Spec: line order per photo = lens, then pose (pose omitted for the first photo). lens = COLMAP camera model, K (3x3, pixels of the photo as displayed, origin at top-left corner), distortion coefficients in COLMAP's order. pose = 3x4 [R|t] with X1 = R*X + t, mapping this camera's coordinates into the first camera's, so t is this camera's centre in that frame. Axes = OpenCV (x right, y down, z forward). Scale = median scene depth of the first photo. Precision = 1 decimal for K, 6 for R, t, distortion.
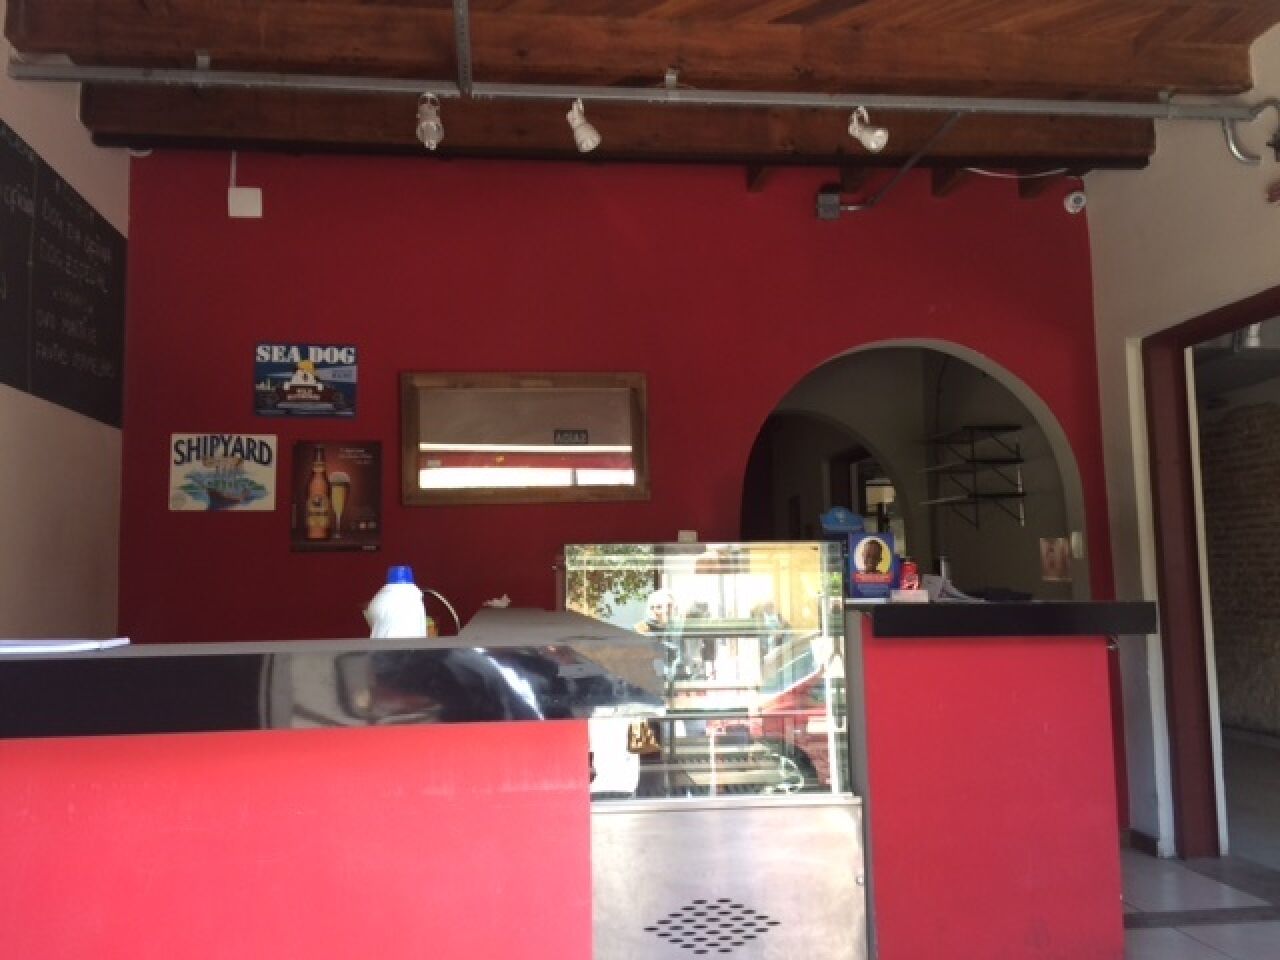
lens RADIAL K [[1085.0, 0, 640.0], [0, 1085.0, 480.0], [0, 0, 1]] dist [0.089639, -0.126843]
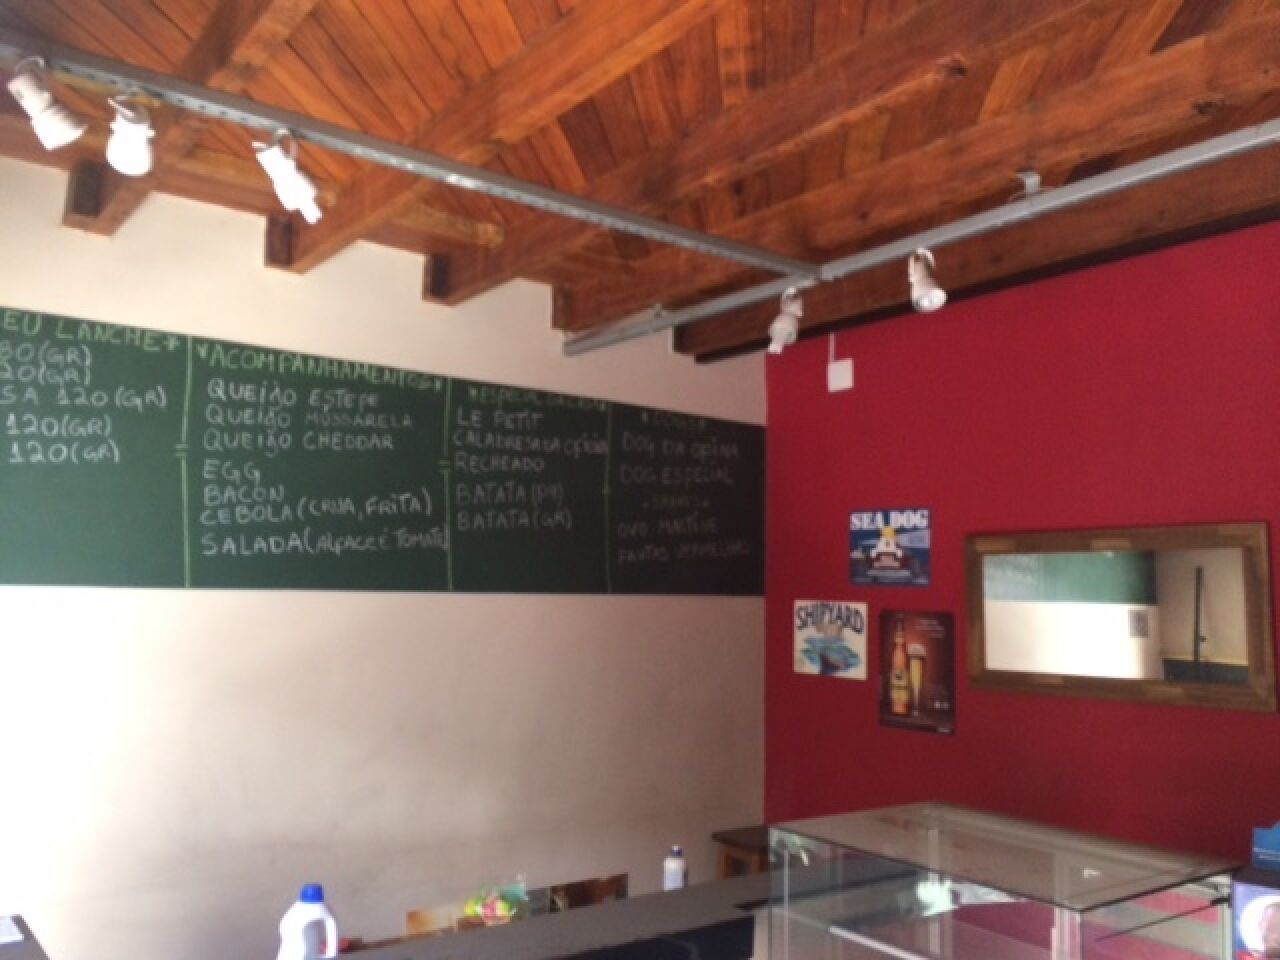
lens RADIAL K [[1075.7, 0, 643.4], [0, 1075.7, 484.7], [0, 0, 1]] dist [0.078463, -0.072594]
pose [[0.504171, -0.059268, -0.861567, 0.422225], [0.052899, 0.997888, -0.037691, -0.122771], [0.861982, -0.026573, 0.506242, 0.326808]]
